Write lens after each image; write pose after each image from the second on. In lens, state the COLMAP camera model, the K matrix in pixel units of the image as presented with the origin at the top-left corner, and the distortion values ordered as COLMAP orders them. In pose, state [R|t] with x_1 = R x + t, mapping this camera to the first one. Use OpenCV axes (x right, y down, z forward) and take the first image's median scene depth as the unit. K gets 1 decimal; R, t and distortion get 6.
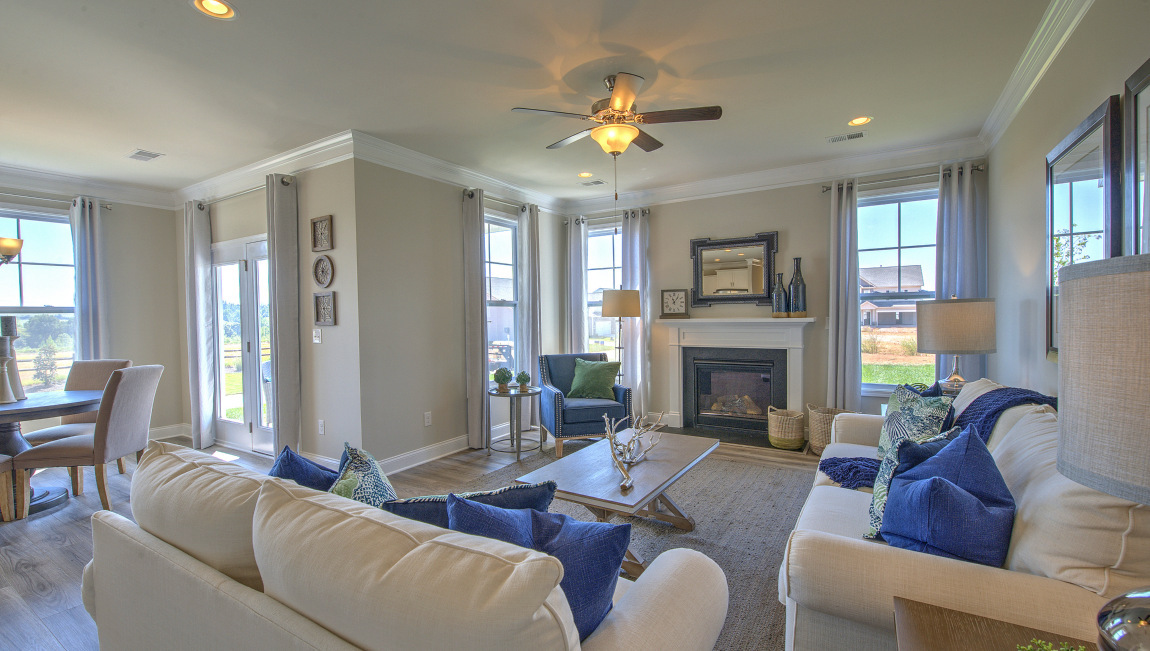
lens RADIAL K [[490.2, 0, 575.8], [0, 490.2, 328.3], [0, 0, 1]] dist [-0.001150, -0.000846]
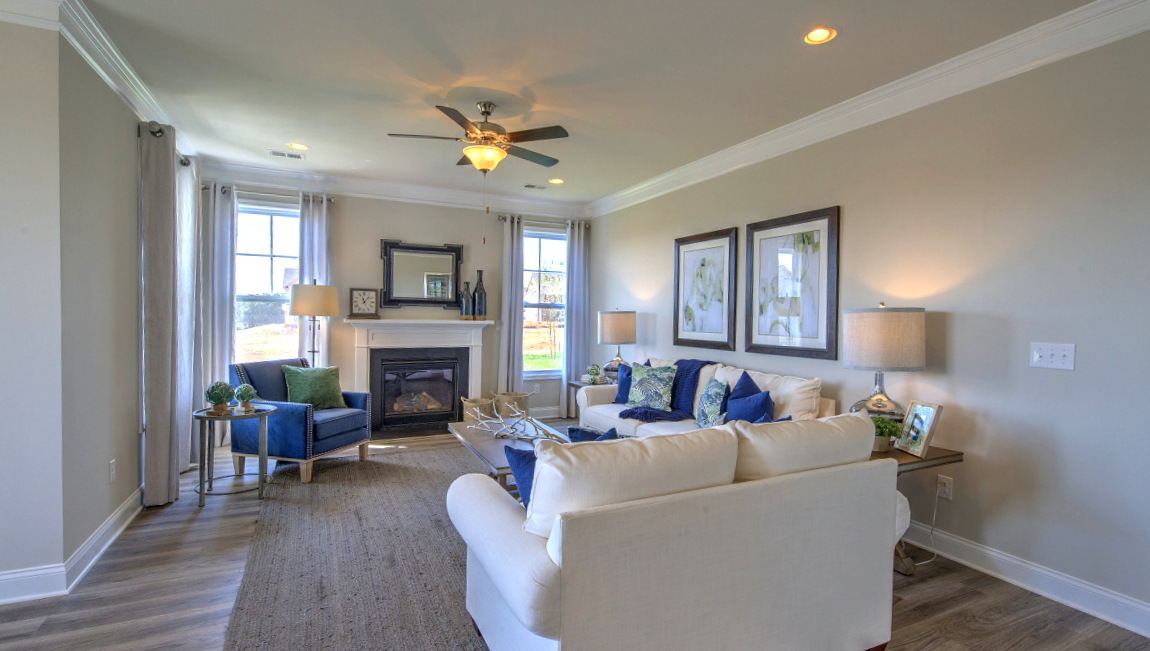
lens RADIAL K [[529.1, 0, 573.8], [0, 529.1, 324.0], [0, 0, 1]] dist [0.001555, -0.000886]
pose [[0.533513, 0.010423, 0.845727, -0.502391], [0.001884, 0.999907, -0.013512, 0.005209], [-0.845790, 0.008802, 0.533444, 0.116691]]
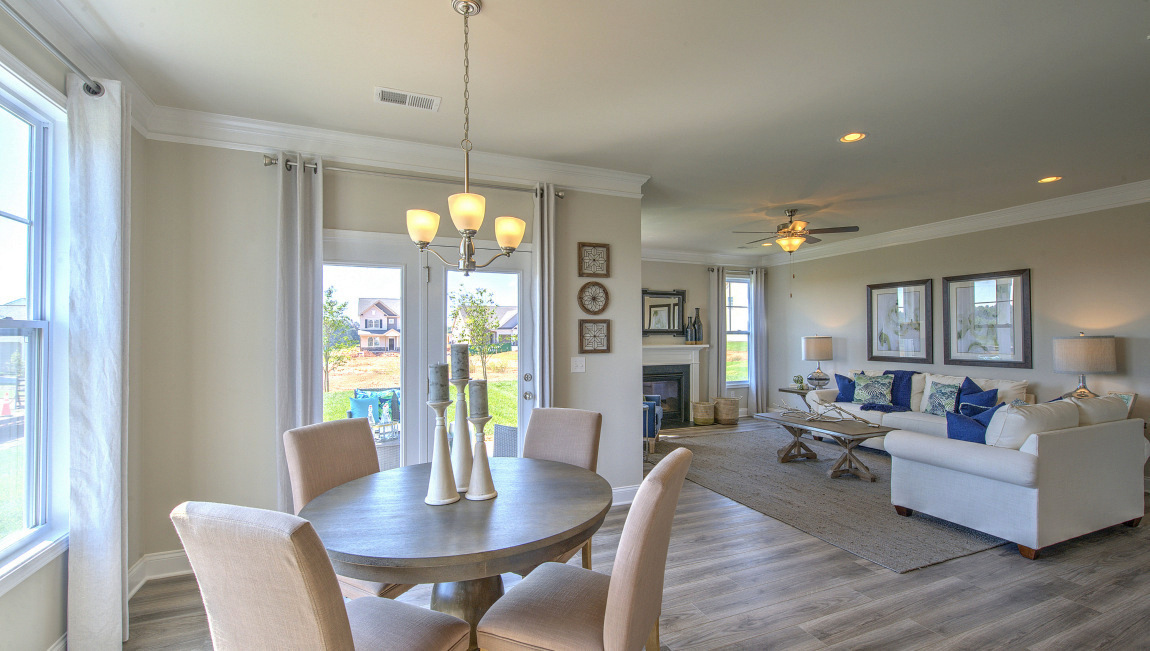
lens RADIAL K [[490.2, 0, 574.2], [0, 490.2, 329.2], [0, 0, 1]] dist [-0.001150, -0.000846]
pose [[0.580327, 0.024008, 0.814030, -1.087978], [0.017726, 0.998956, -0.042099, -0.010752], [-0.814191, 0.038860, 0.579295, 0.381280]]
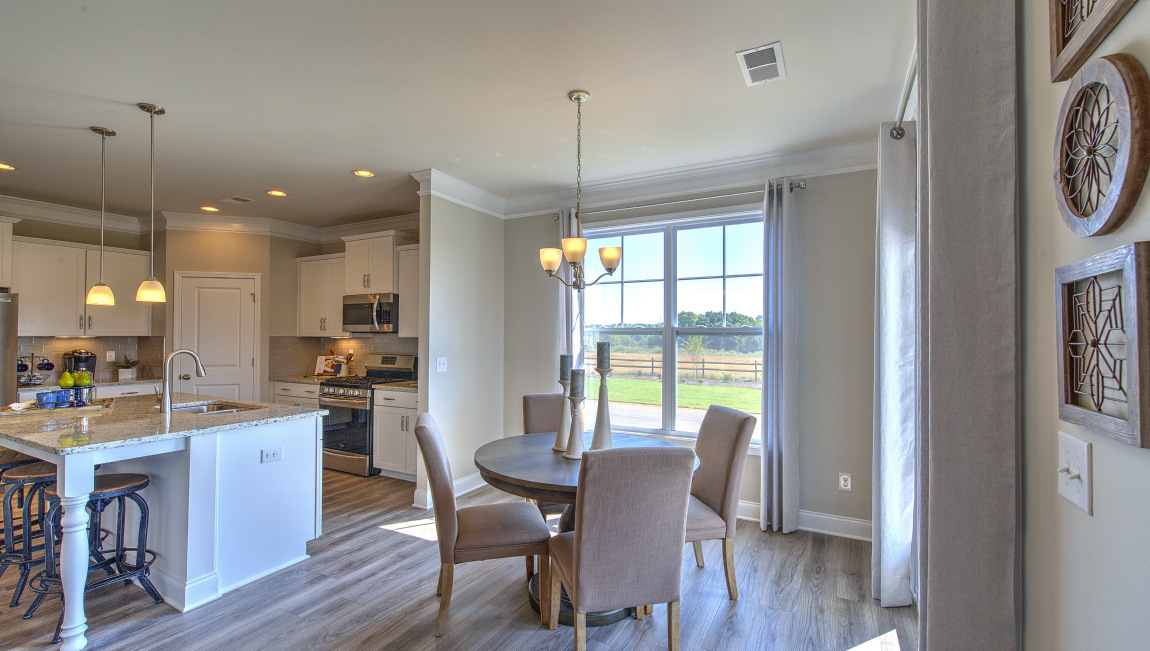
lens RADIAL K [[490.2, 0, 571.3], [0, 490.2, 326.9], [0, 0, 1]] dist [-0.001150, -0.000846]
pose [[0.056308, -0.001191, -0.998413, -0.273673], [-0.033953, 0.999419, -0.003107, -0.031395], [0.997836, 0.034074, 0.056235, 0.641823]]
